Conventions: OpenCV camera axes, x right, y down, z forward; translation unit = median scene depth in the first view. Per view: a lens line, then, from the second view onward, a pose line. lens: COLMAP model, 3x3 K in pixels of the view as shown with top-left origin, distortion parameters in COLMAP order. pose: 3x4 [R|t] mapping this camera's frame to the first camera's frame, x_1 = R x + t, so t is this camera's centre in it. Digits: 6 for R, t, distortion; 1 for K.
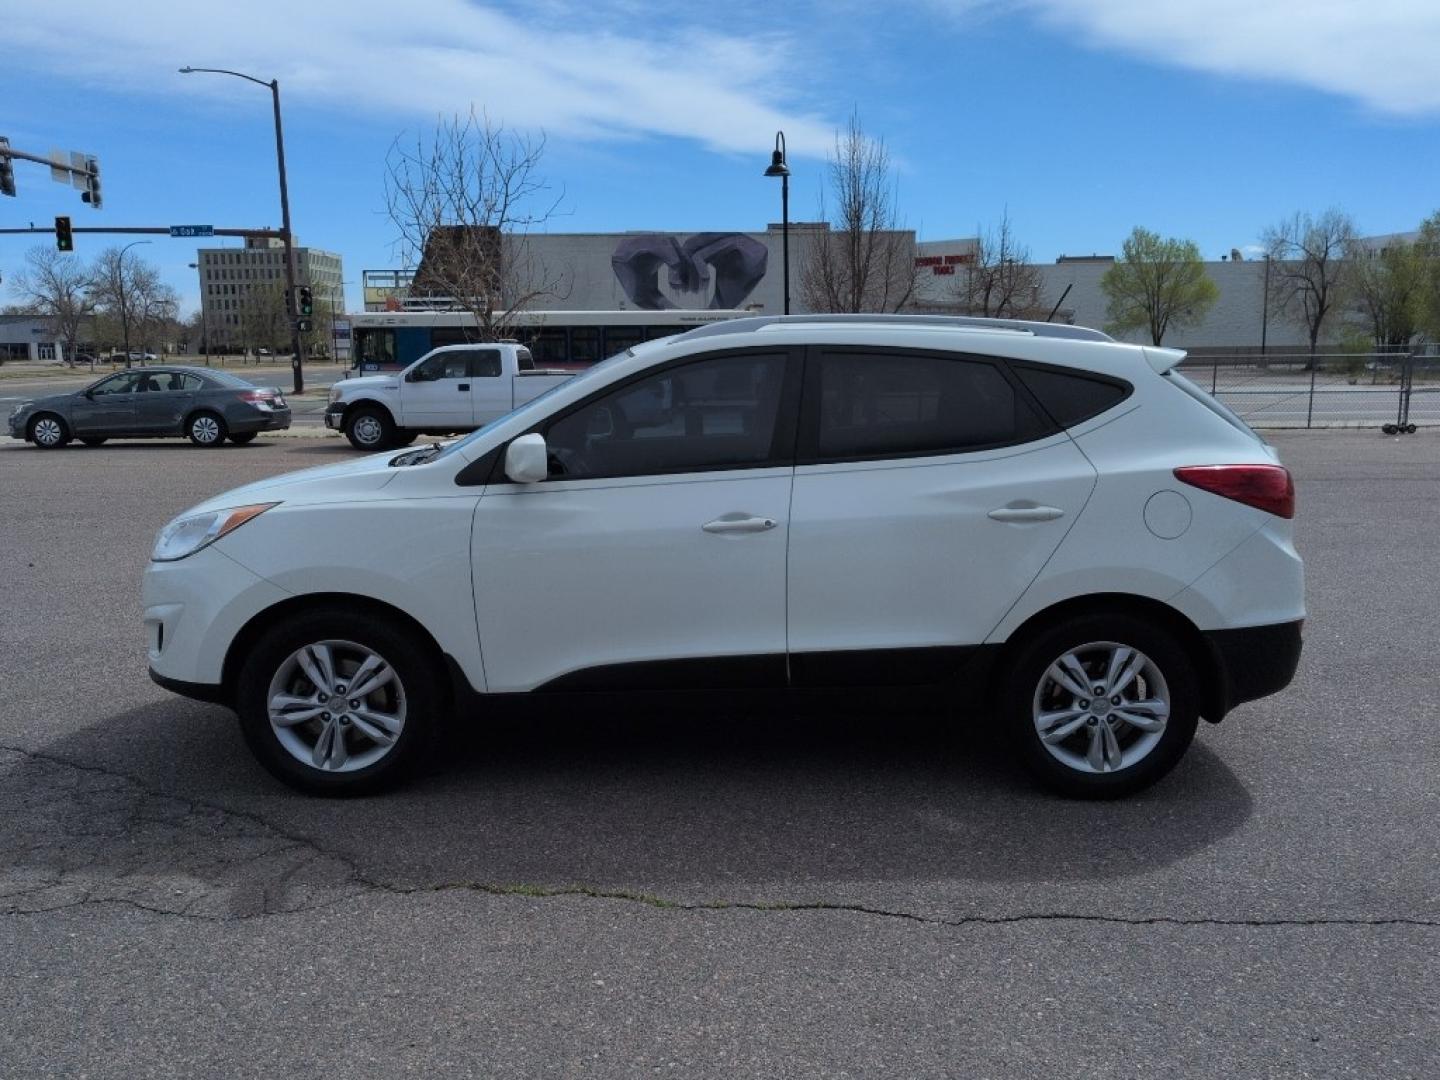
lens RADIAL K [[1220.8, 0, 729.5], [0, 1220.8, 540.3], [0, 0, 1]] dist [0.078295, -0.139069]
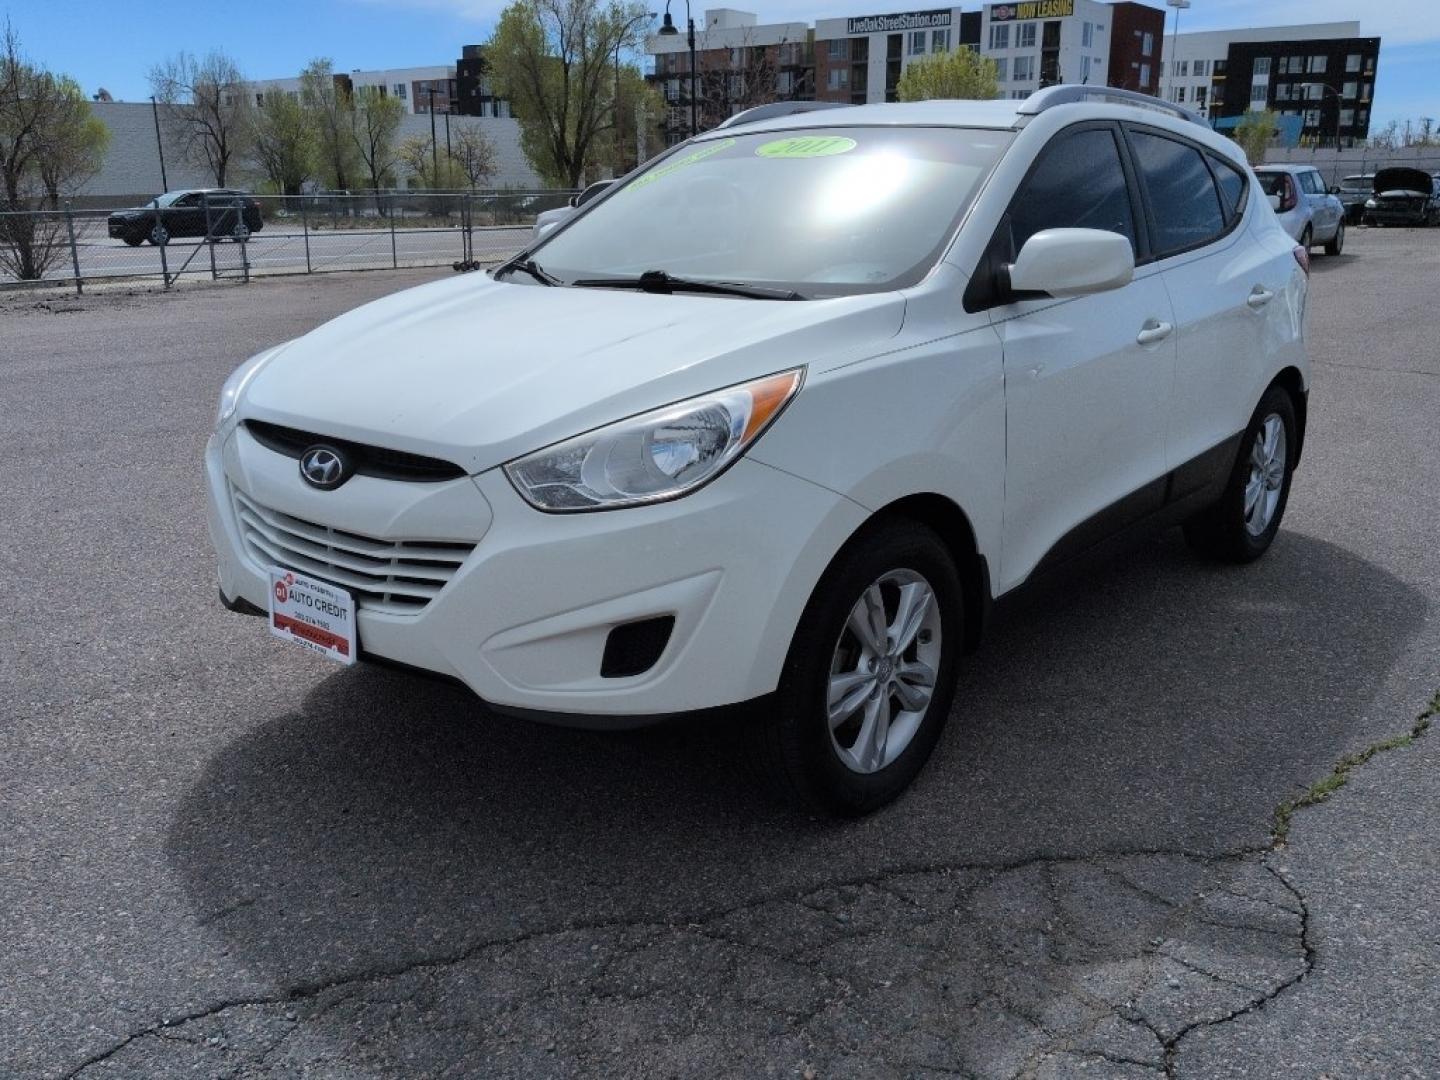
lens RADIAL K [[1220.8, 0, 720.5], [0, 1220.8, 535.4], [0, 0, 1]] dist [0.078295, -0.139069]
pose [[0.651960, -0.203465, 0.730445, -0.047841], [0.121214, 0.978904, 0.164483, -0.002953], [-0.748502, -0.018696, 0.662869, 0.036739]]
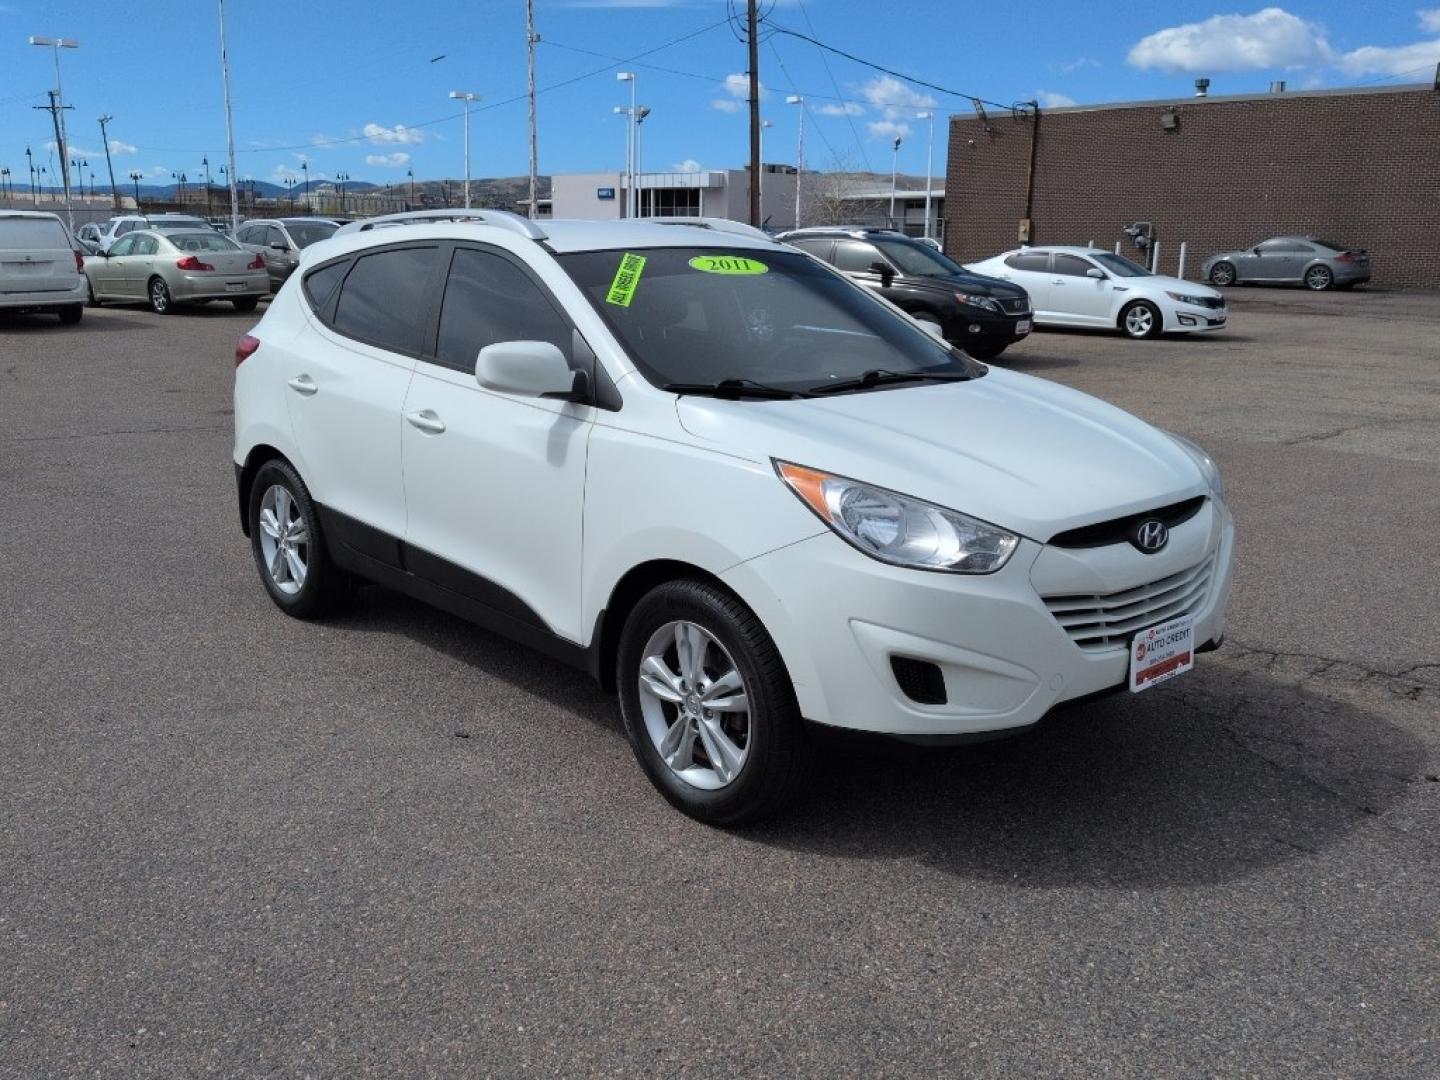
lens RADIAL K [[1220.8, 0, 719.4], [0, 1220.8, 537.6], [0, 0, 1]] dist [0.078295, -0.139069]
pose [[-0.669029, -0.173469, 0.722709, -0.050782], [0.110633, 0.938305, 0.327633, -0.016449], [-0.734956, 0.299152, -0.608562, 0.106056]]
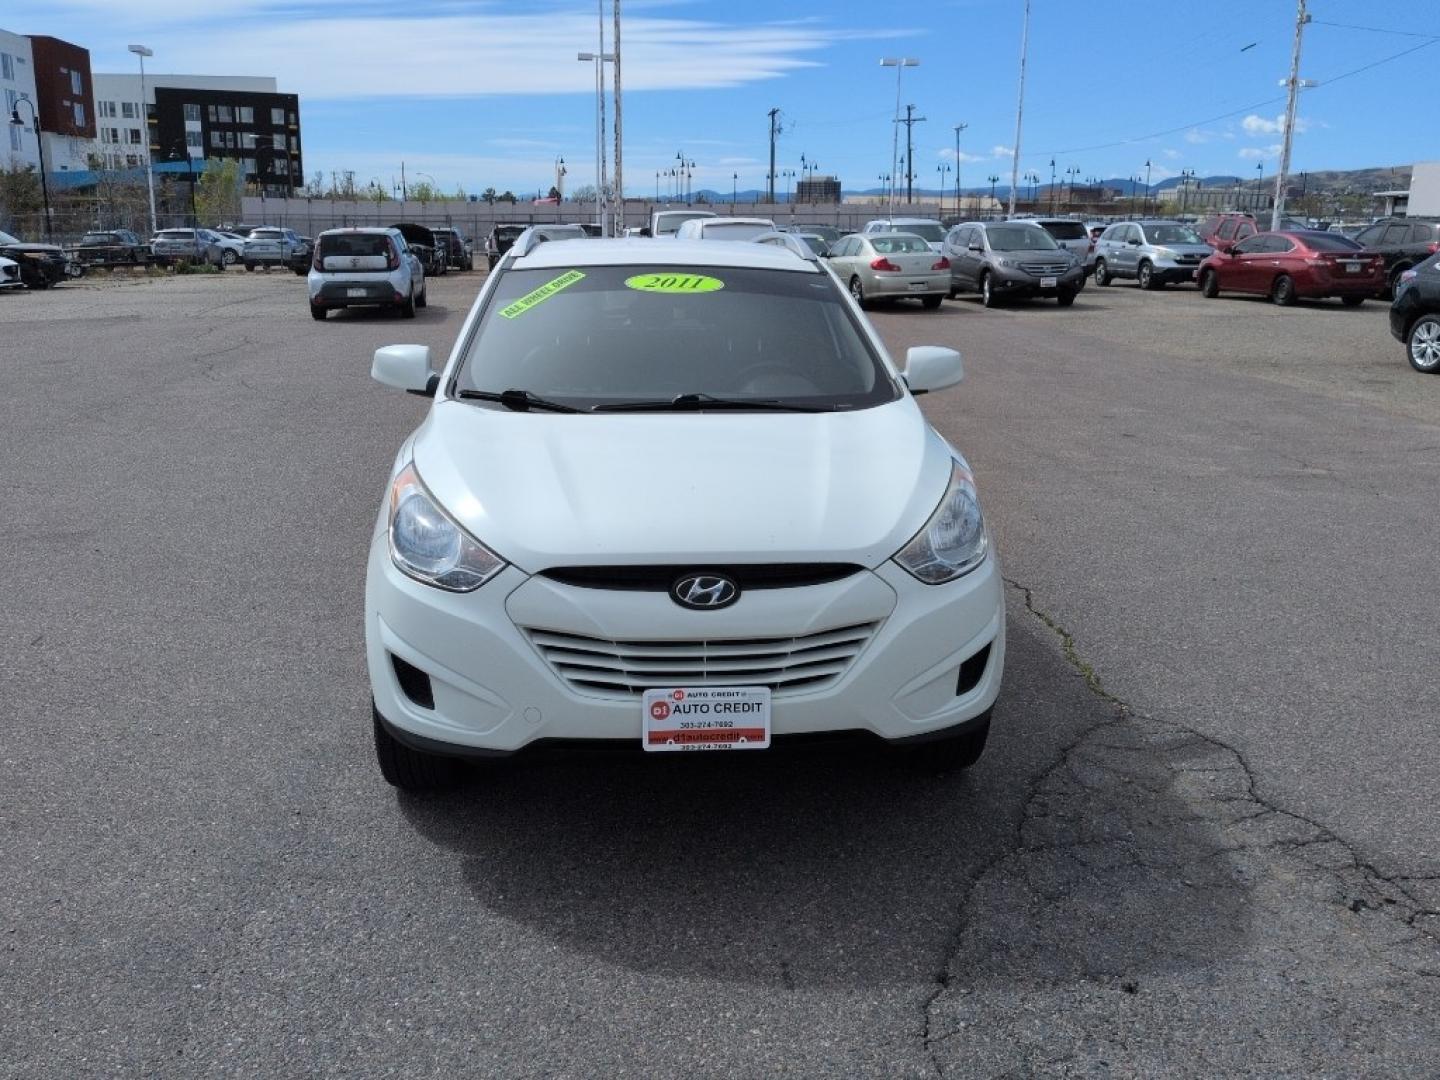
lens RADIAL K [[1220.8, 0, 716.1], [0, 1220.8, 534.9], [0, 0, 1]] dist [0.078295, -0.139069]
pose [[-0.080098, -0.233069, 0.969156, -0.067873], [0.147395, 0.958822, 0.242766, -0.011935], [-0.985829, 0.162294, -0.042447, 0.069183]]
